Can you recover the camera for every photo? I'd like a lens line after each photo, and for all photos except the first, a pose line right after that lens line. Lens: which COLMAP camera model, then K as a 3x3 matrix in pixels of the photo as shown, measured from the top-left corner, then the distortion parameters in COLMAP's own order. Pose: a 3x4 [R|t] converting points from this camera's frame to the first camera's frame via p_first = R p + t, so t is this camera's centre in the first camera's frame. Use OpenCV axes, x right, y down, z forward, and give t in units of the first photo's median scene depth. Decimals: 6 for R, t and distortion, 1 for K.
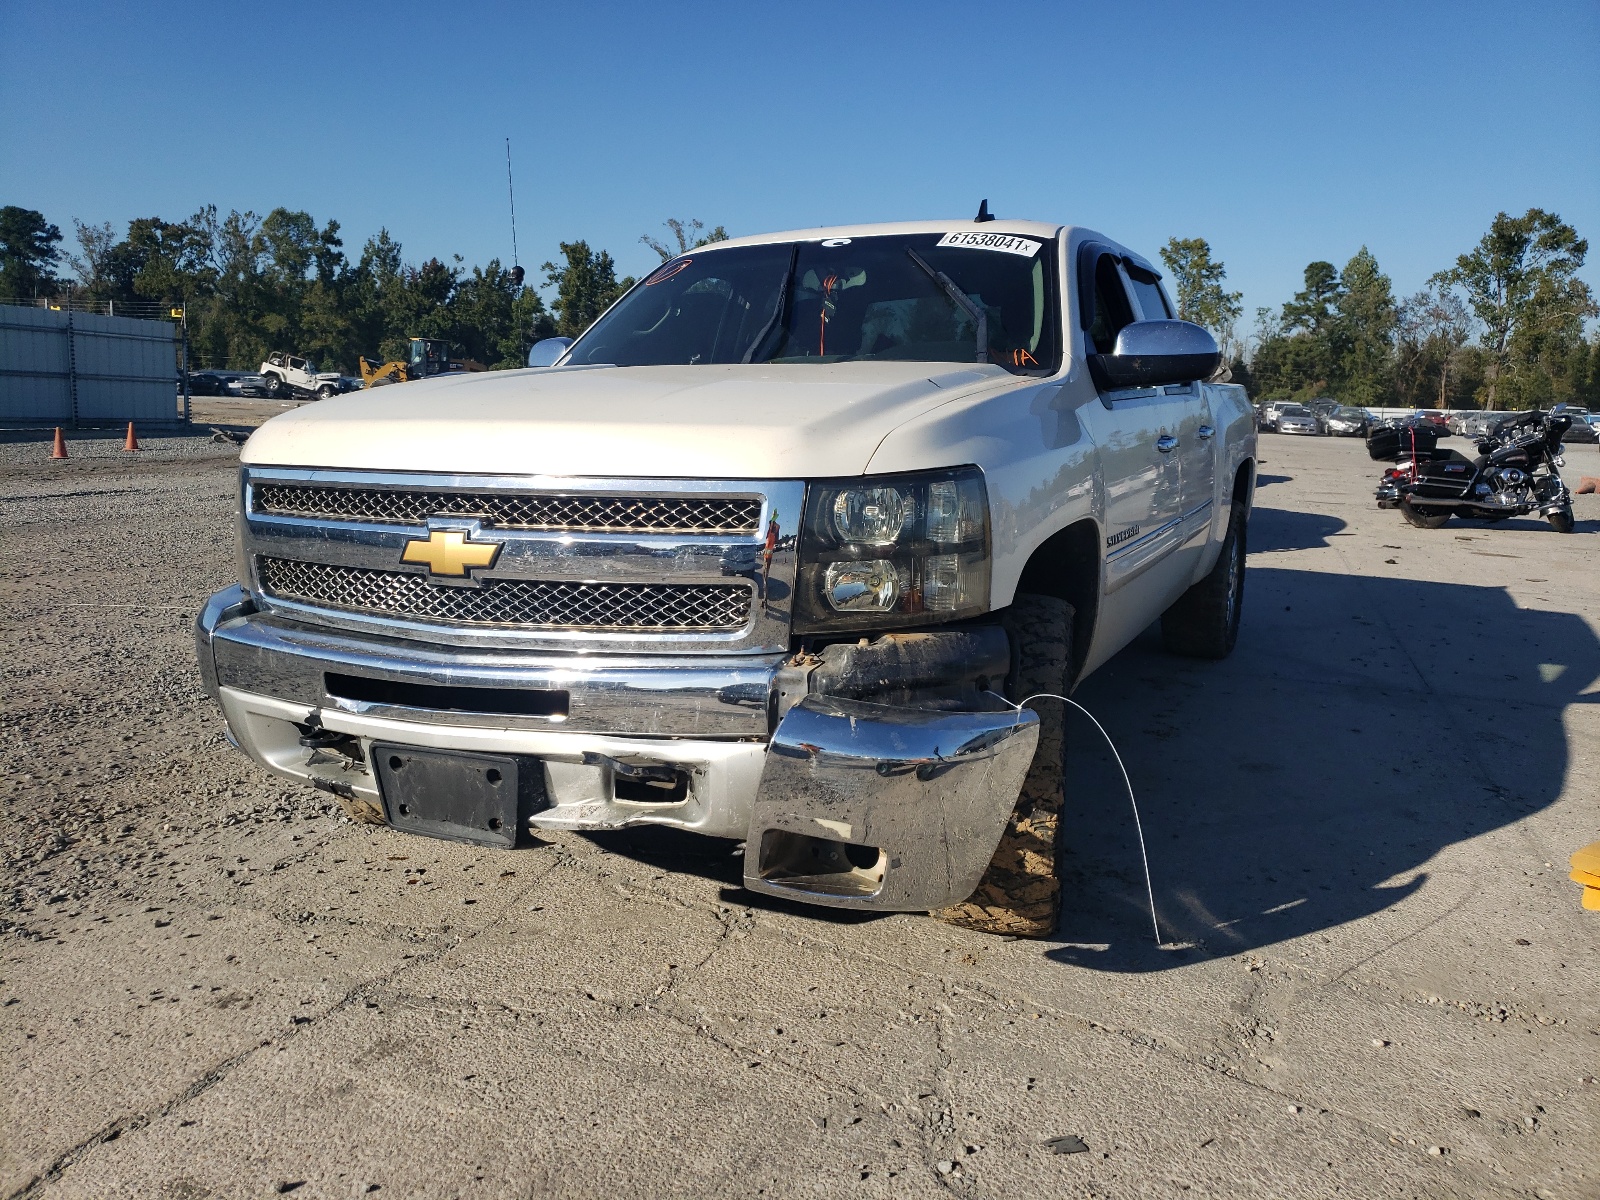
lens RADIAL K [[1268.8, 0, 826.8], [0, 1268.8, 598.5], [0, 0, 1]] dist [-0.000409, -0.001468]
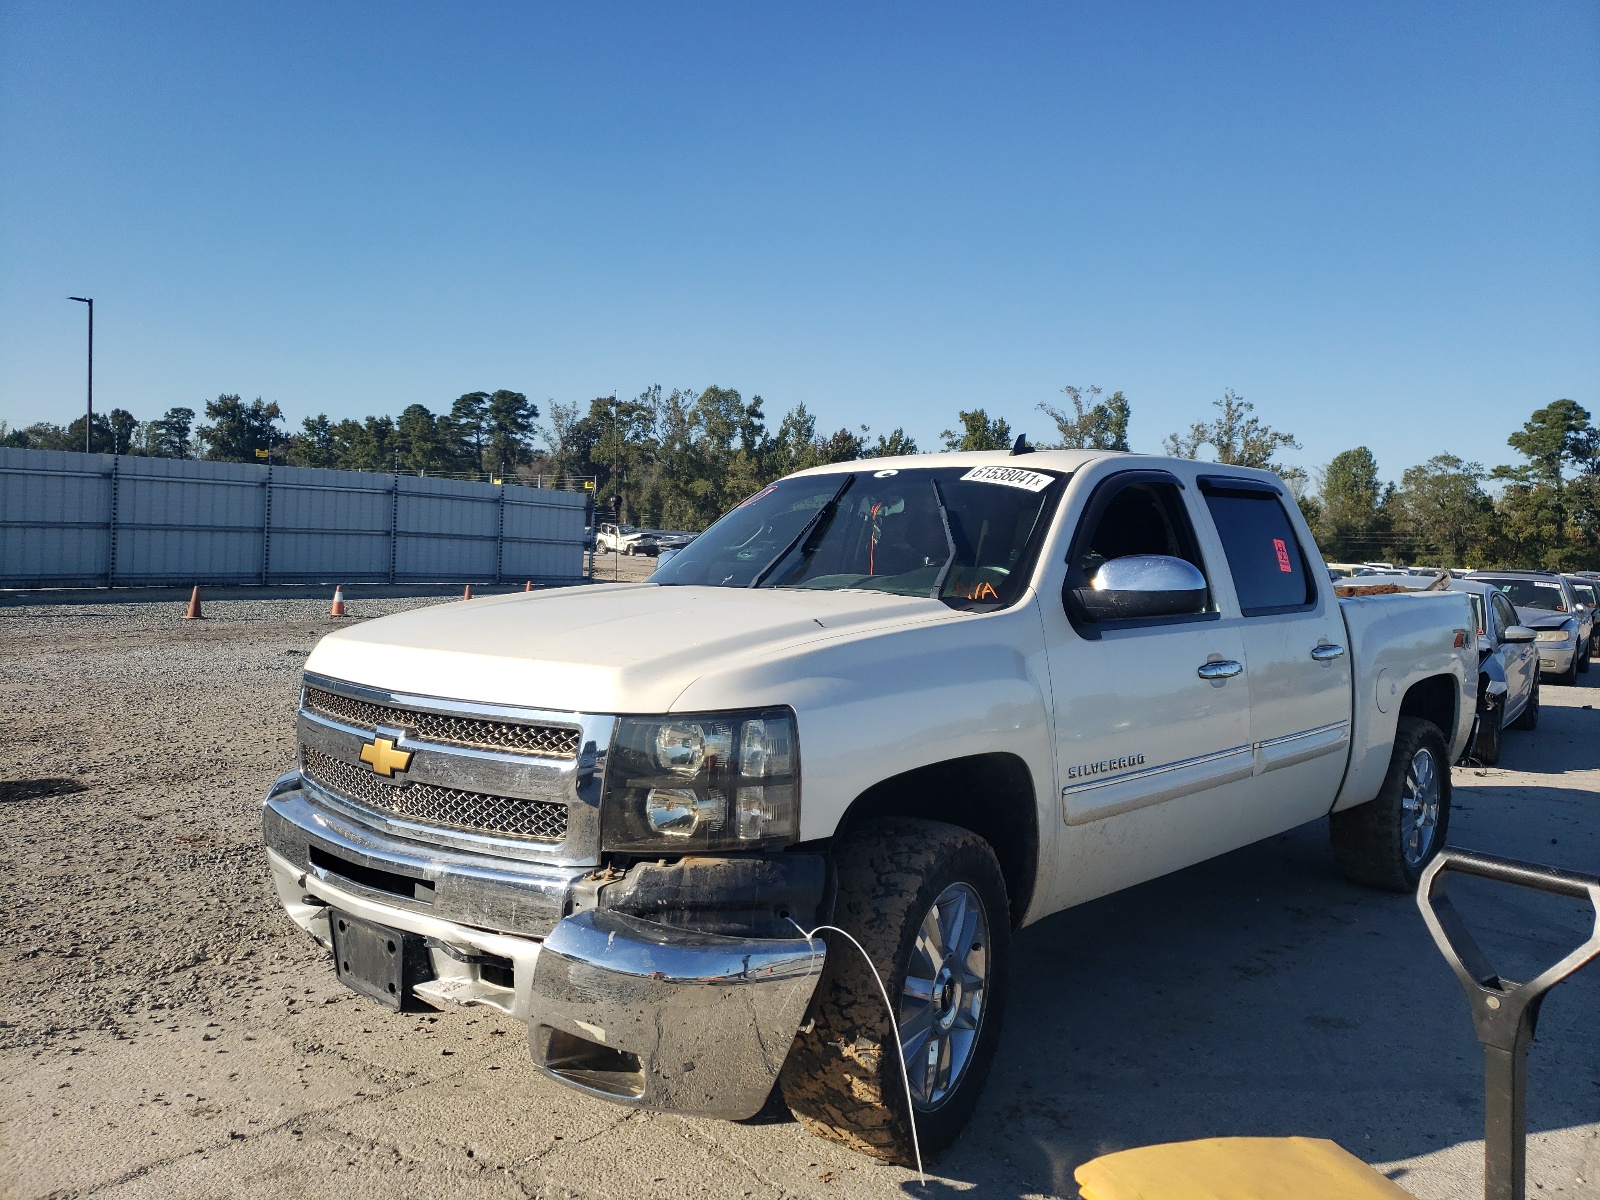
lens RADIAL K [[1268.8, 0, 826.8], [0, 1268.8, 598.5], [0, 0, 1]] dist [-0.000409, -0.001468]
pose [[0.953305, 0.028487, -0.300661, 0.443081], [-0.066222, 0.991031, -0.116071, -0.068263], [0.294658, 0.130561, 0.946642, -0.045311]]
